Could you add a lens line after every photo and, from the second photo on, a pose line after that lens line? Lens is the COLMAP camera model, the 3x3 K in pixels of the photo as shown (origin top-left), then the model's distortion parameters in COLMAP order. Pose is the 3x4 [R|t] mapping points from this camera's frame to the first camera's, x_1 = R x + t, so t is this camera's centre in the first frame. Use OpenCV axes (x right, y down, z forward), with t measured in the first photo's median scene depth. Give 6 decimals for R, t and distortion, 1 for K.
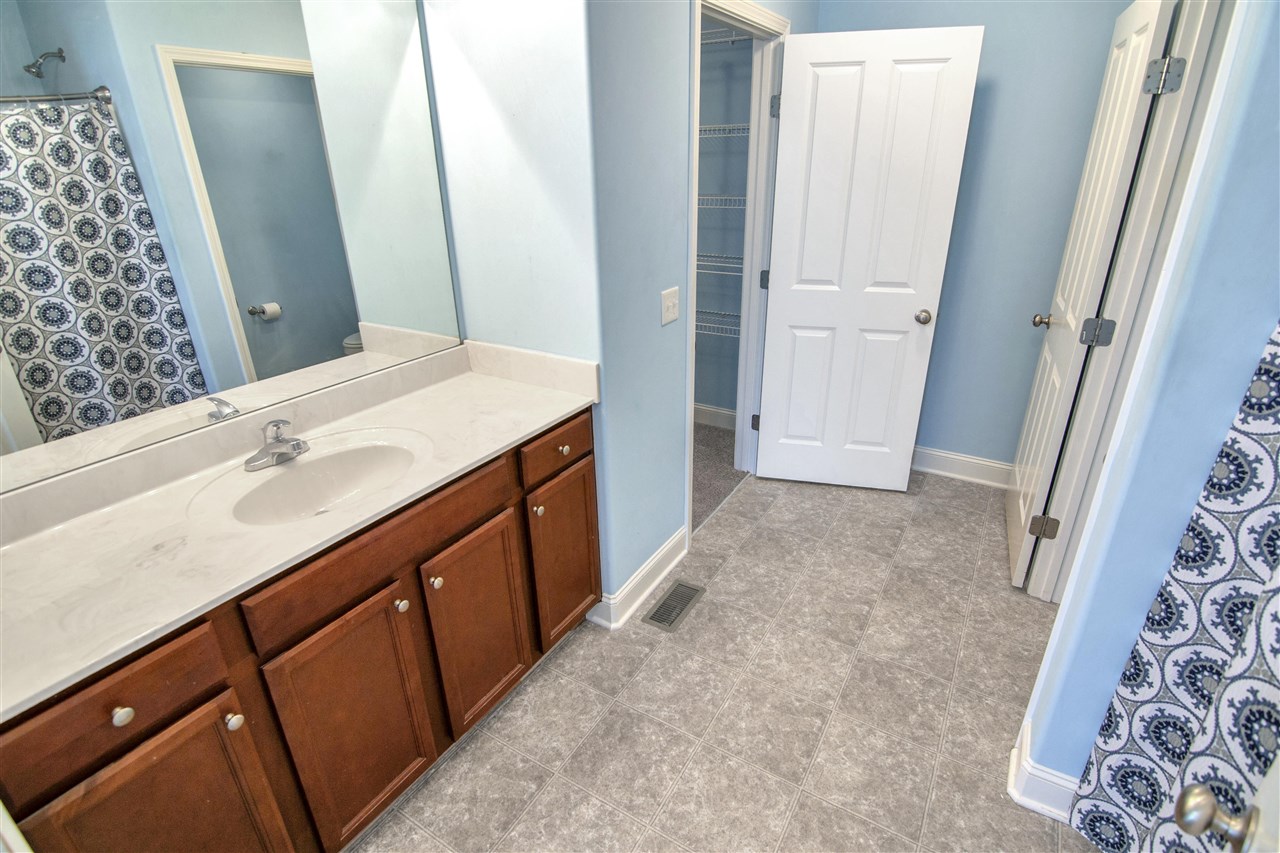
lens RADIAL K [[625.6, 0, 640.7], [0, 625.6, 423.5], [0, 0, 1]] dist [-0.003330, -0.013583]
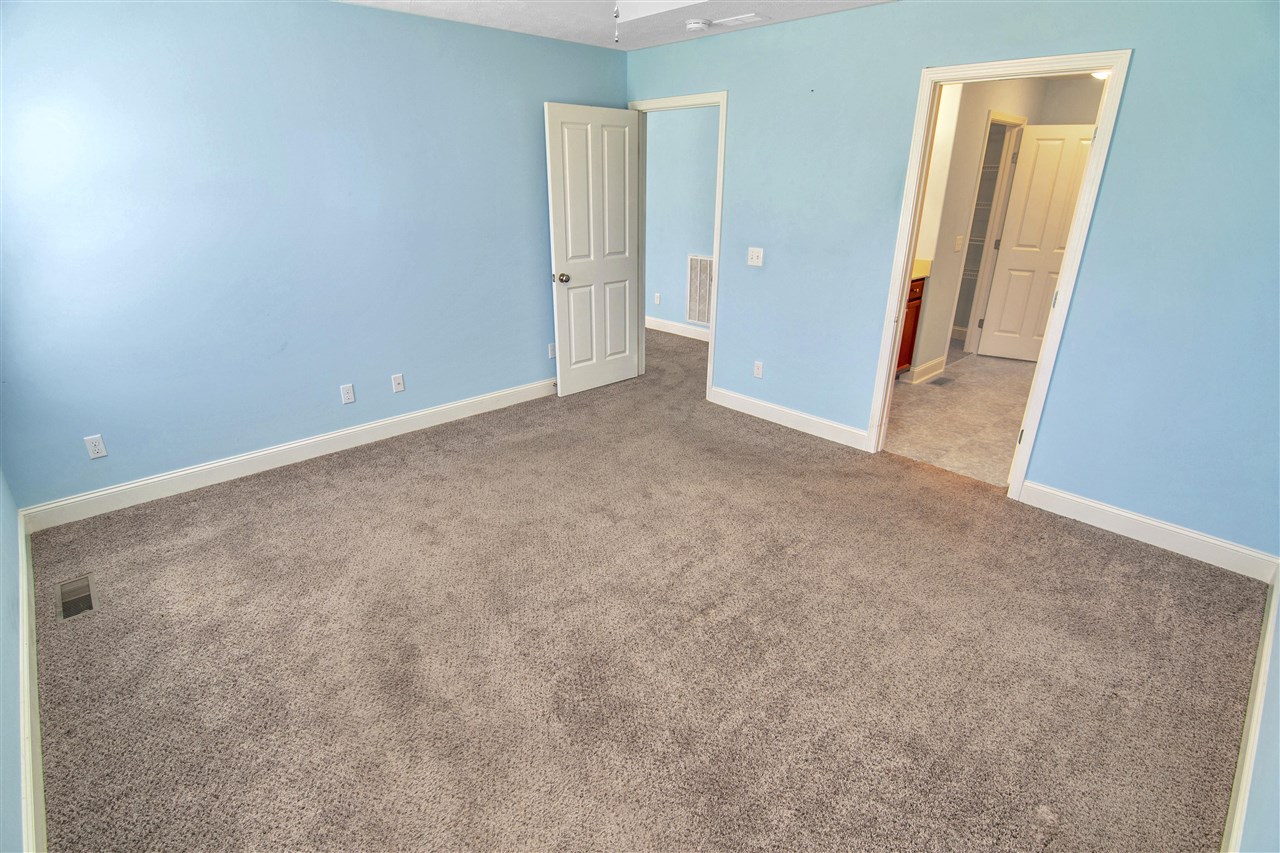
lens RADIAL K [[625.6, 0, 640.7], [0, 625.6, 423.5], [0, 0, 1]] dist [-0.003330, -0.013583]
pose [[0.963967, 0.116228, -0.239287, -0.384764], [-0.122830, 0.992345, -0.012811, 0.543973], [0.235966, 0.041741, 0.970864, -1.256858]]
